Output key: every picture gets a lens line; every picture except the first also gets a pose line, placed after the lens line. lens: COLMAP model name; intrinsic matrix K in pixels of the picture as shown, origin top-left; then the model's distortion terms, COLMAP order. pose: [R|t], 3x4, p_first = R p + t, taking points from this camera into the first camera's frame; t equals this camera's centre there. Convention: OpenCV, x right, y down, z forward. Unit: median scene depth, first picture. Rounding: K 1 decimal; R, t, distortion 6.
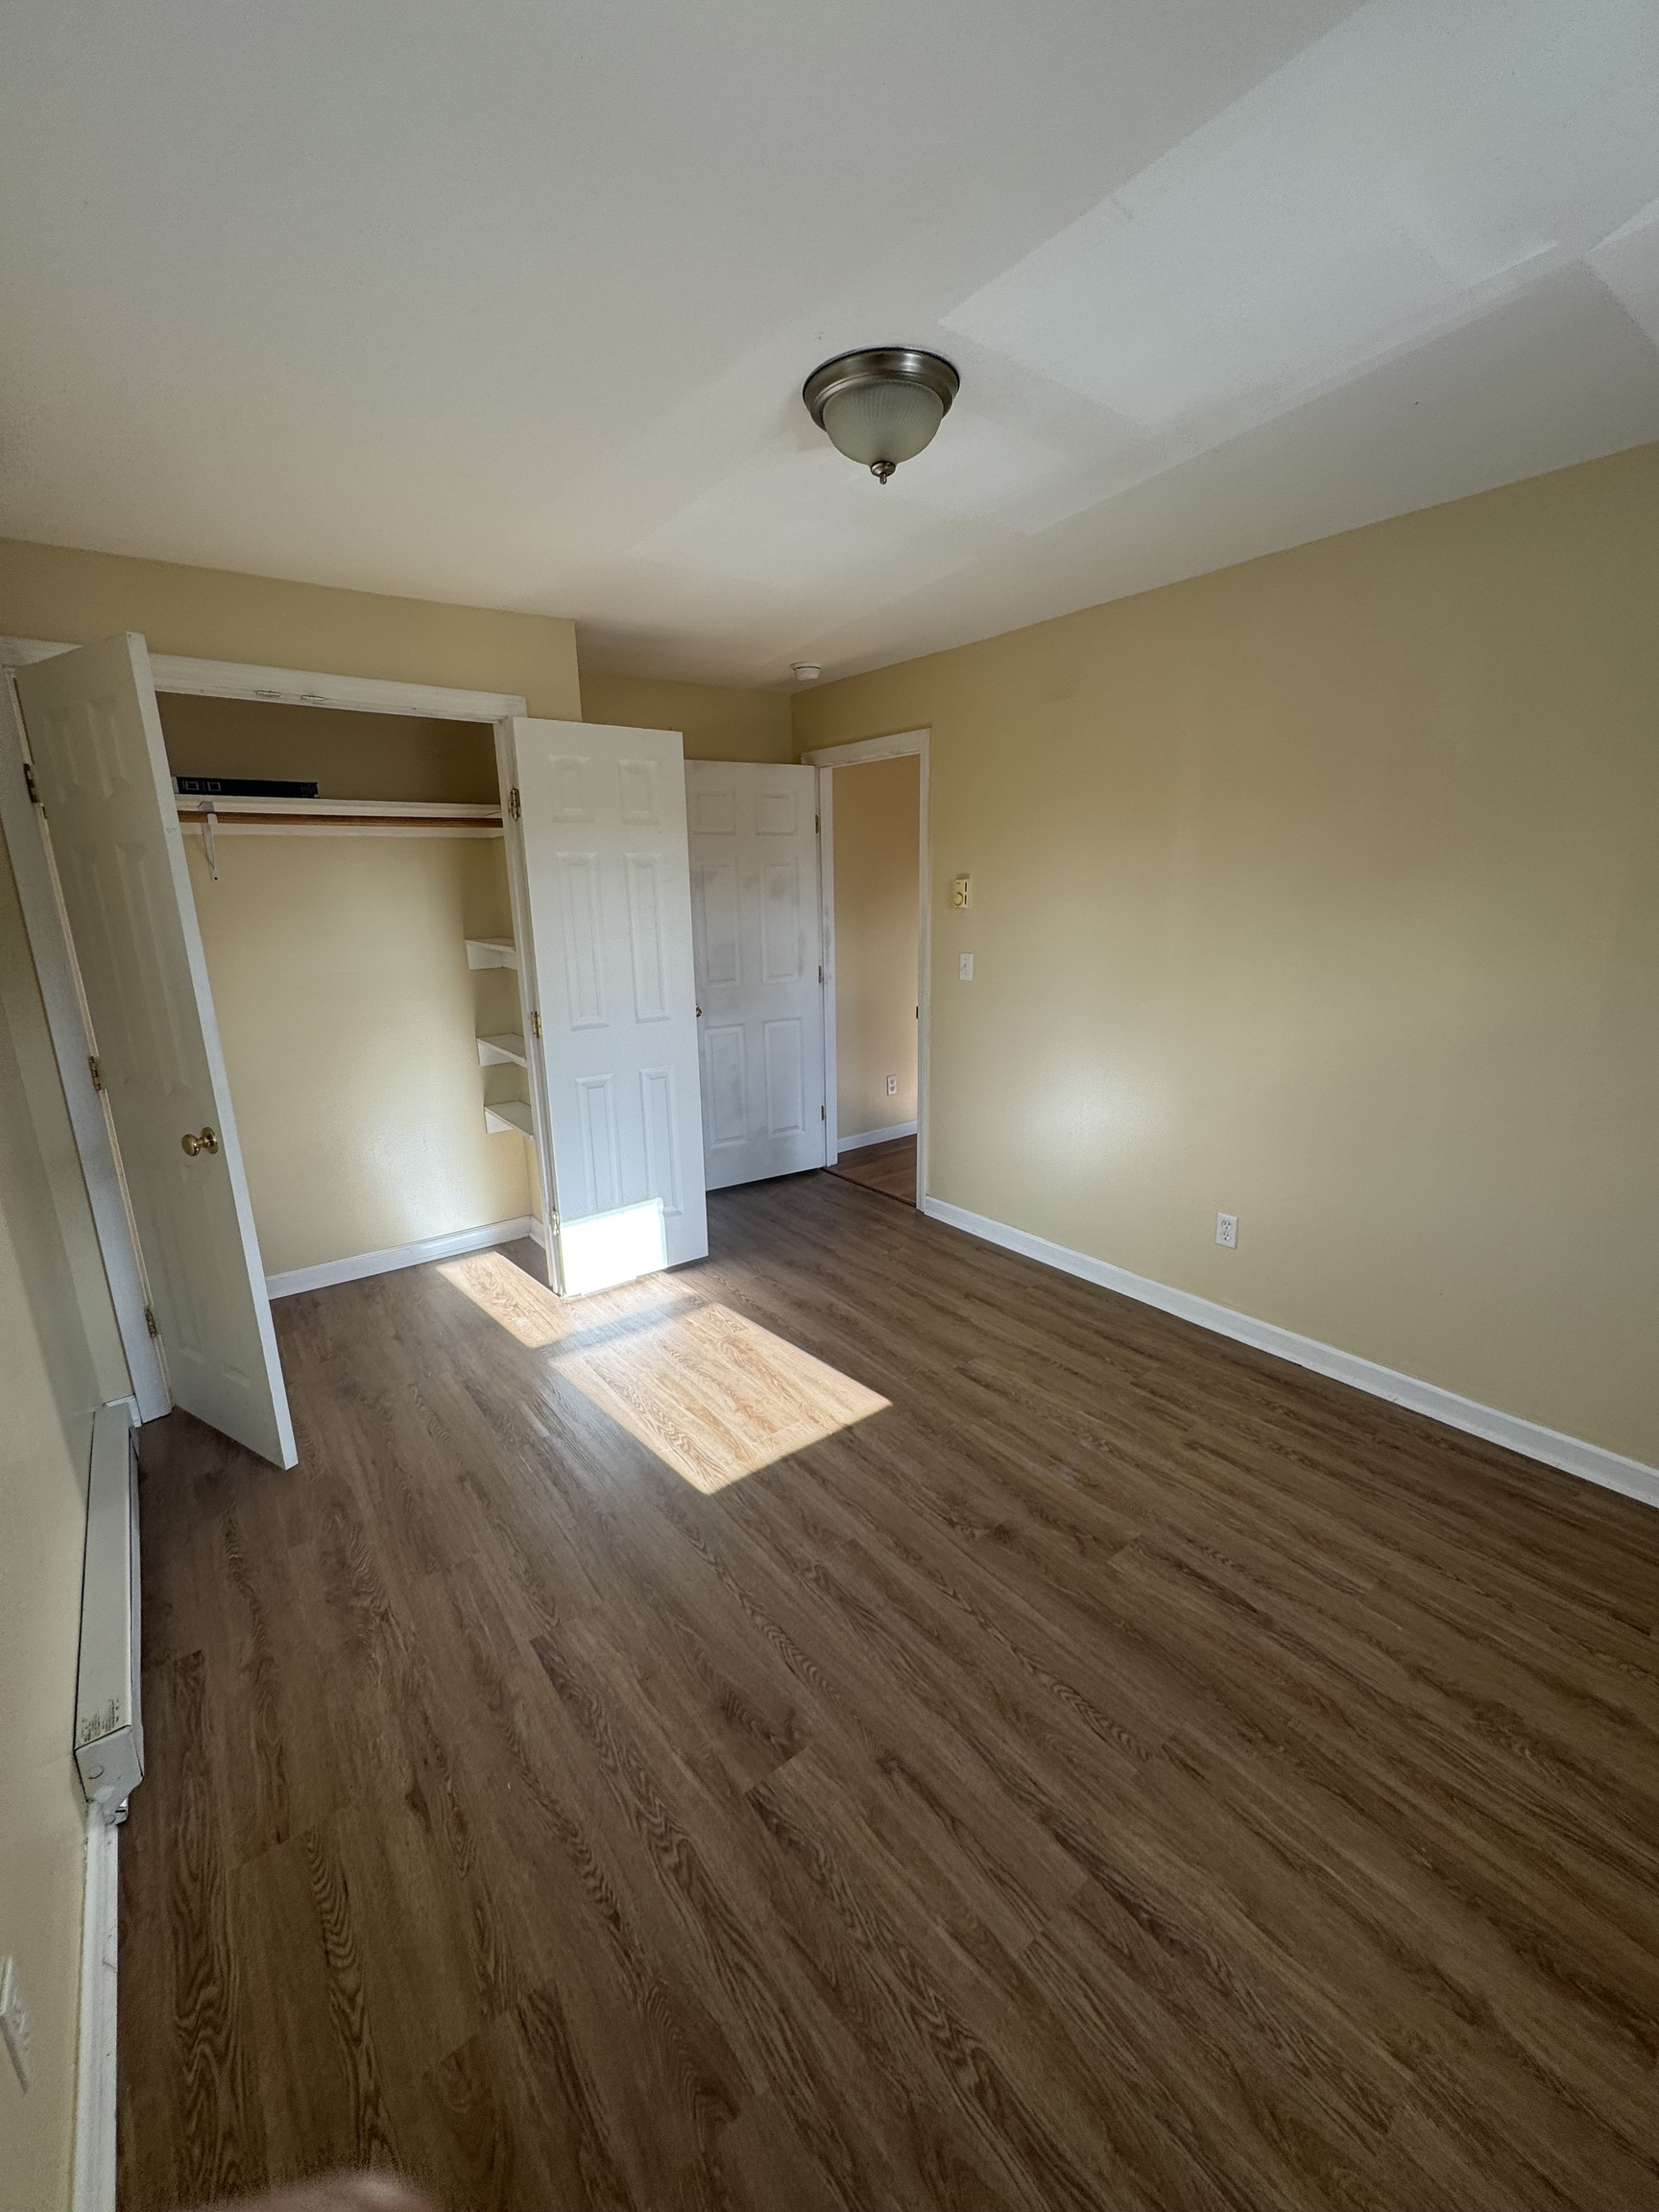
lens RADIAL K [[882.3, 0, 829.5], [0, 882.3, 1106.0], [0, 0, 1]] dist [-0.001526, -0.000297]
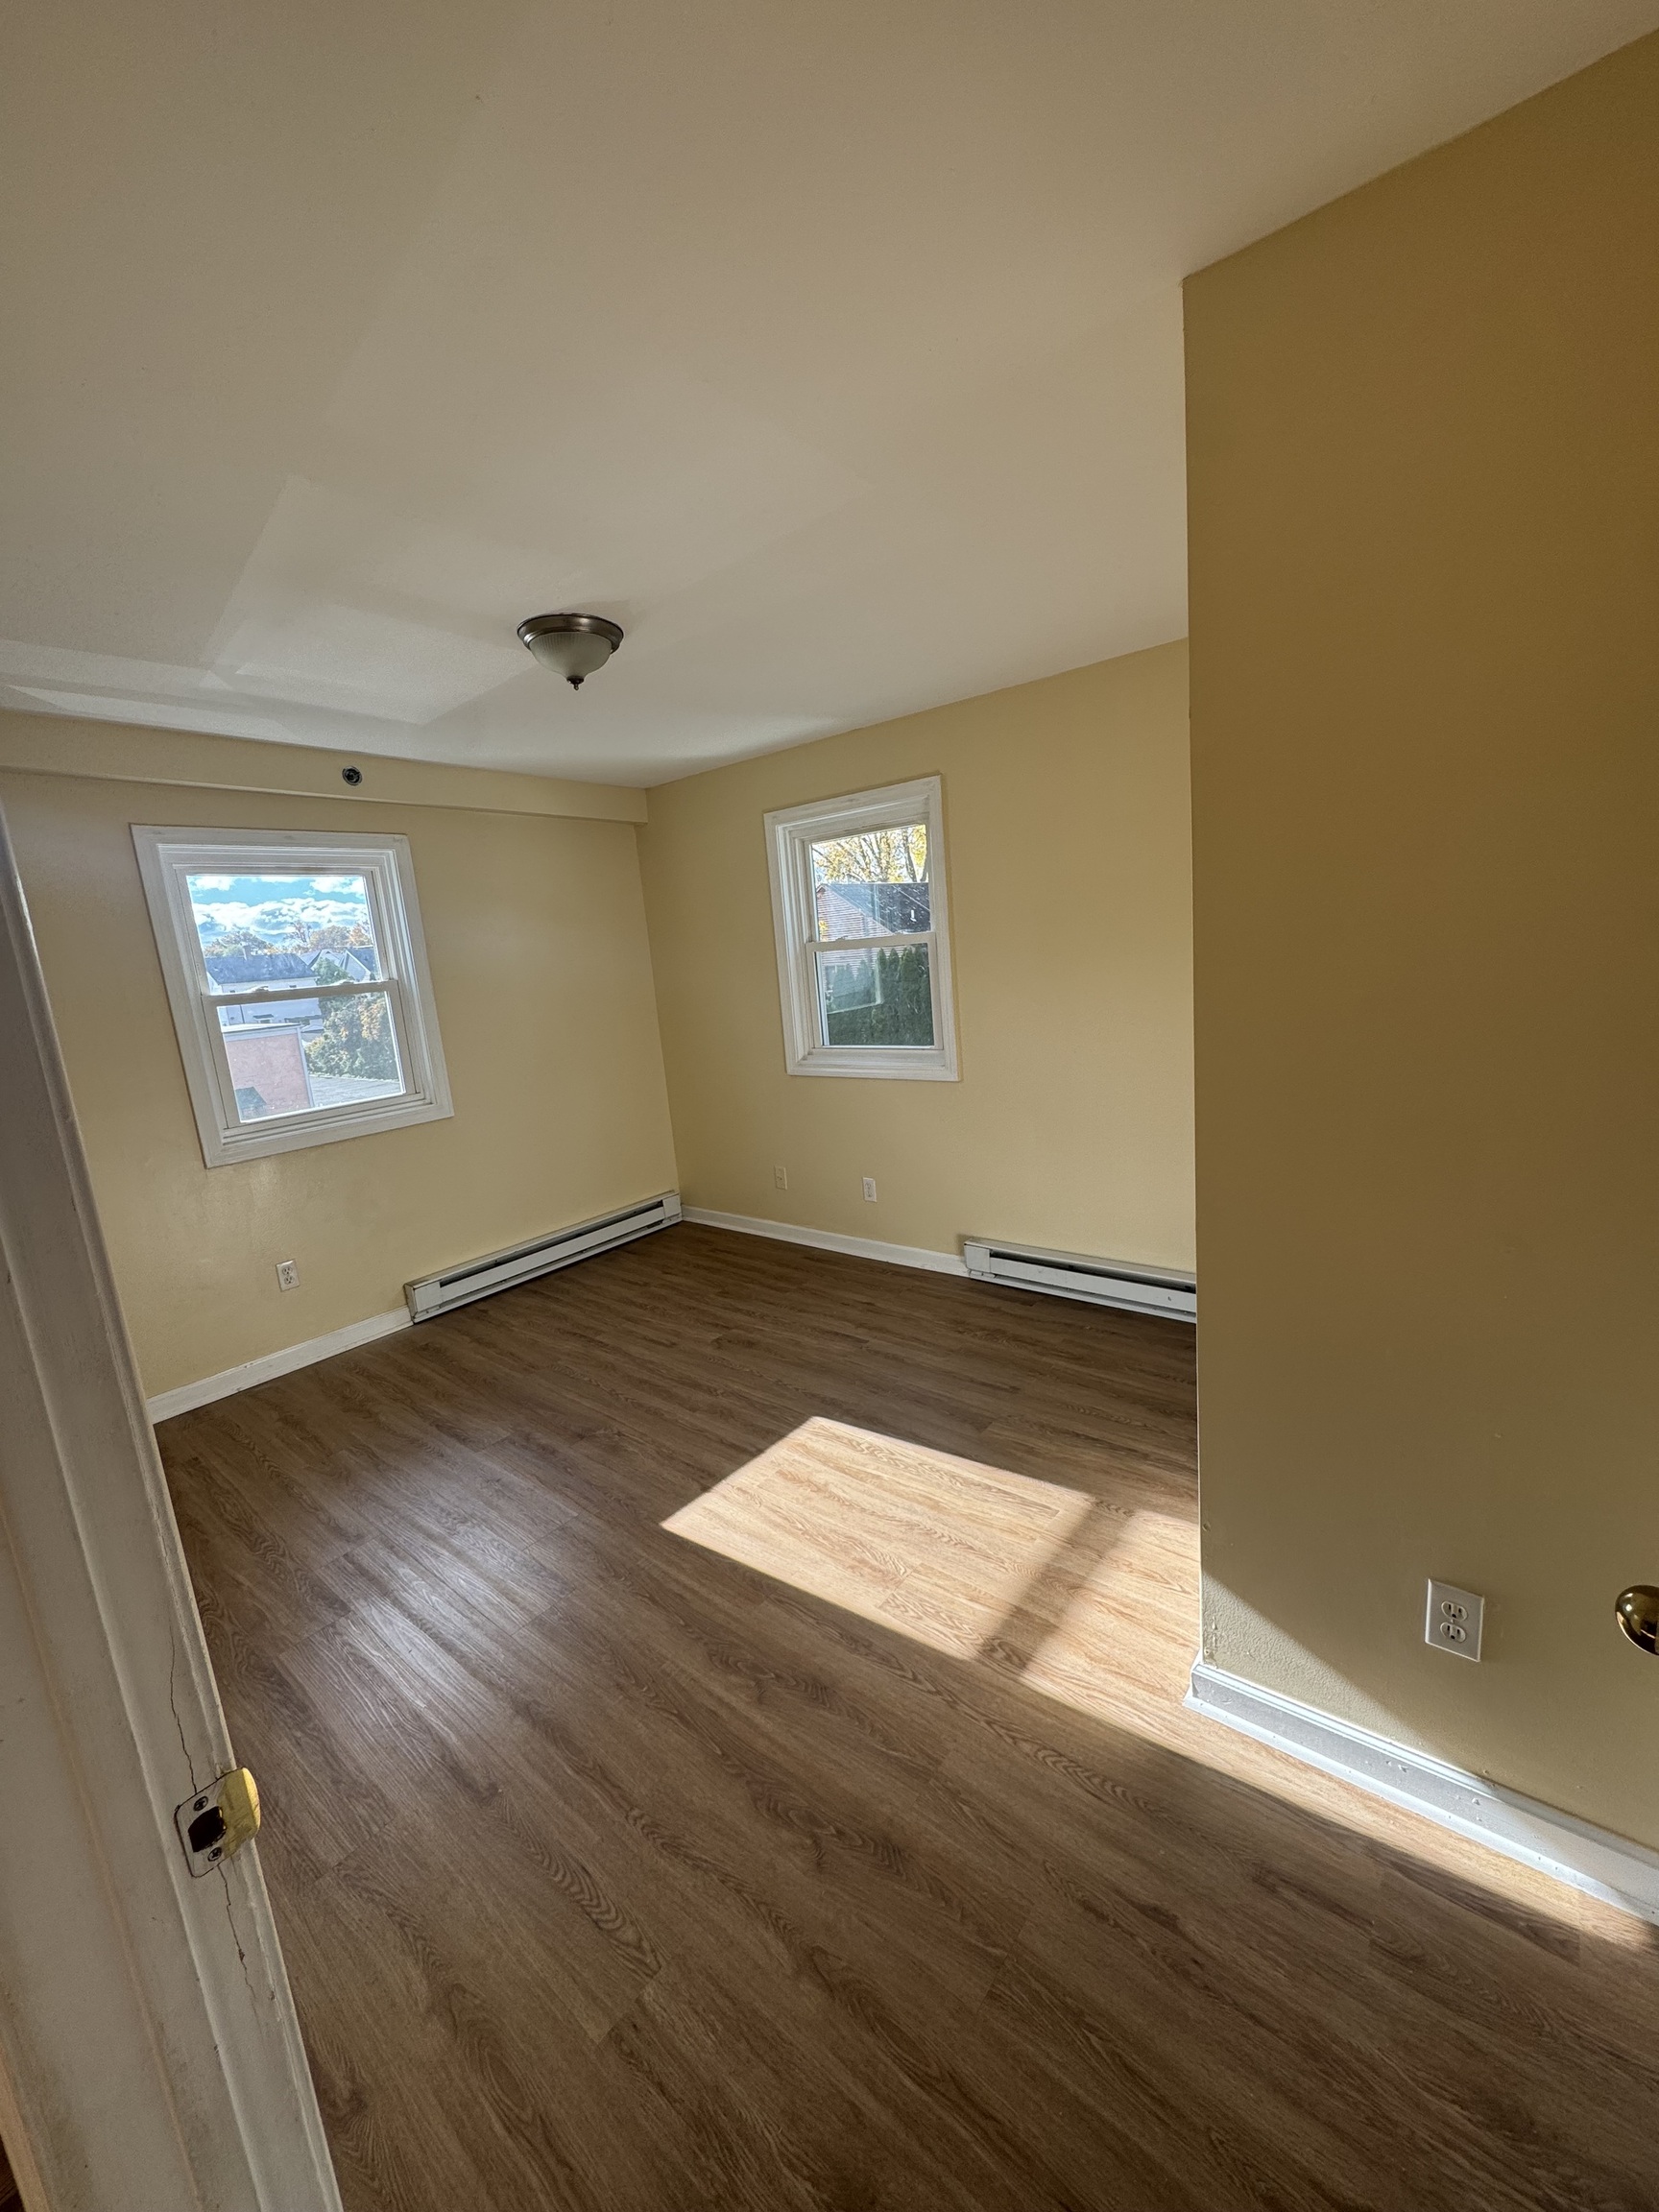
lens RADIAL K [[882.3, 0, 829.5], [0, 882.3, 1106.0], [0, 0, 1]] dist [-0.001526, -0.000297]
pose [[-0.970662, 0.137441, -0.197297, 0.027866], [0.043530, 0.907418, 0.417968, -0.529059], [0.236476, 0.397117, -0.886779, 2.138186]]
